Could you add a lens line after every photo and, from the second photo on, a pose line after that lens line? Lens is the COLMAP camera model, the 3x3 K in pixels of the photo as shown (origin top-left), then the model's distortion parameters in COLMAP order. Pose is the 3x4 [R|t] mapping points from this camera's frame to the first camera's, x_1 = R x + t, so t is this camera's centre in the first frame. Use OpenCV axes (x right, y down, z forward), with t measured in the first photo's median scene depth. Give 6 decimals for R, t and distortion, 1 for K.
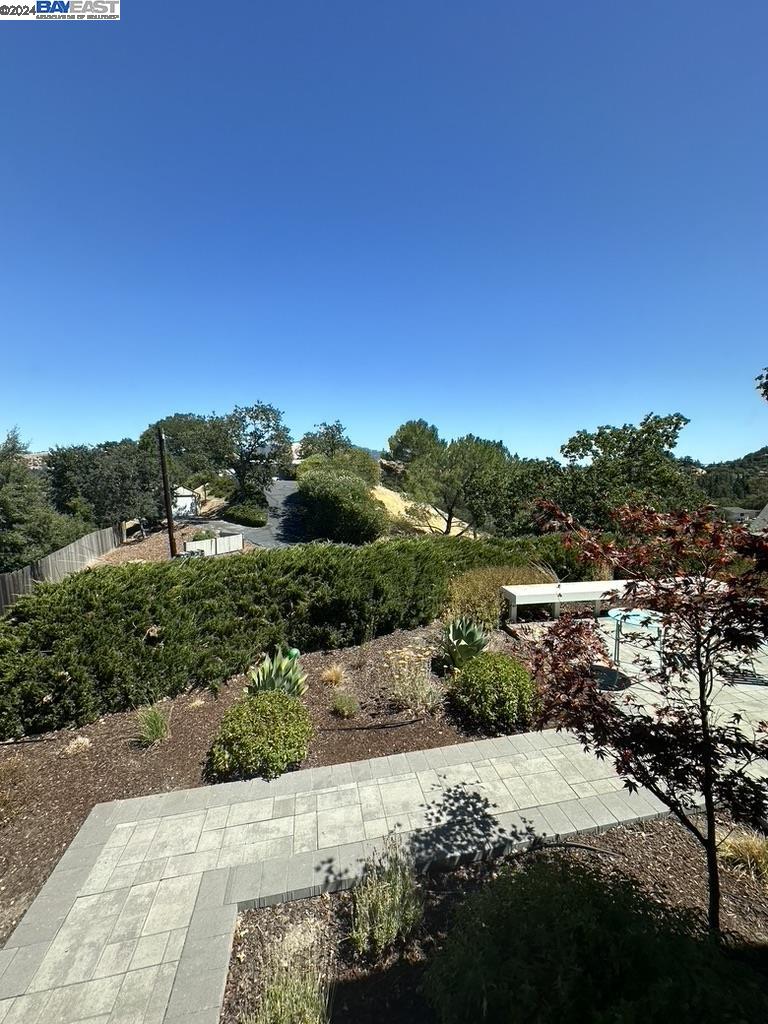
lens RADIAL K [[405.9, 0, 384.0], [0, 405.9, 512.0], [0, 0, 1]] dist [-0.002213, -0.000137]
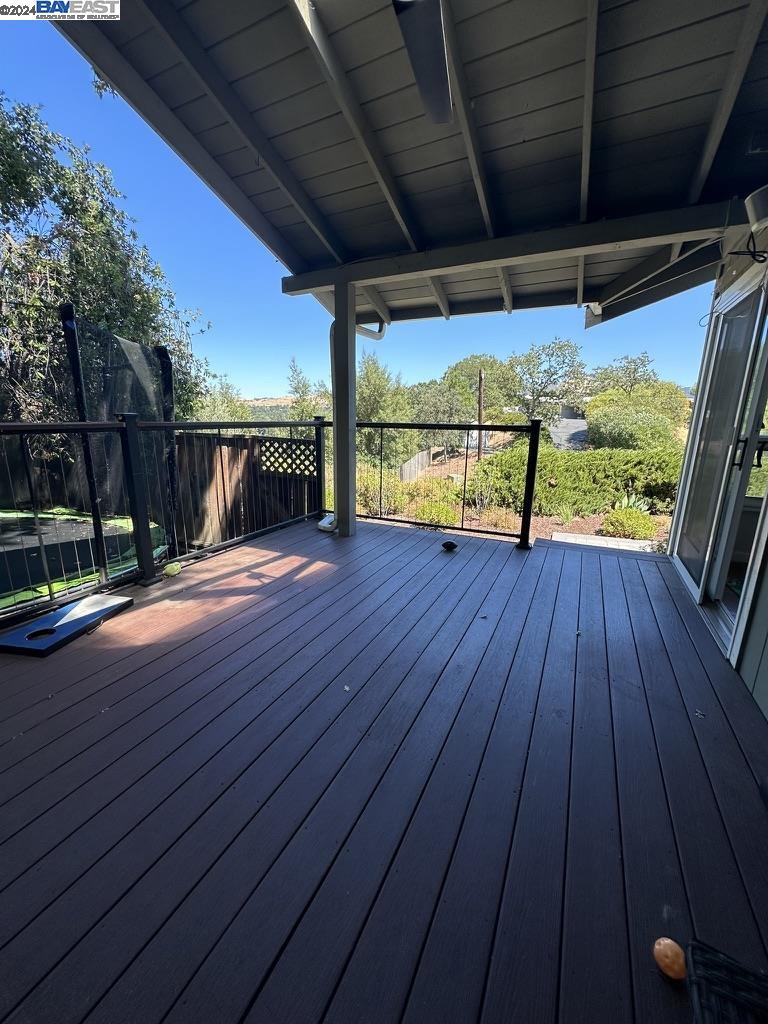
lens RADIAL K [[405.9, 0, 384.0], [0, 405.9, 512.0], [0, 0, 1]] dist [-0.002213, -0.000137]
pose [[0.807739, 0.155517, -0.568659, -0.012672], [-0.073027, 0.983544, 0.165251, 0.021492], [0.585000, -0.091953, 0.805803, -0.115631]]
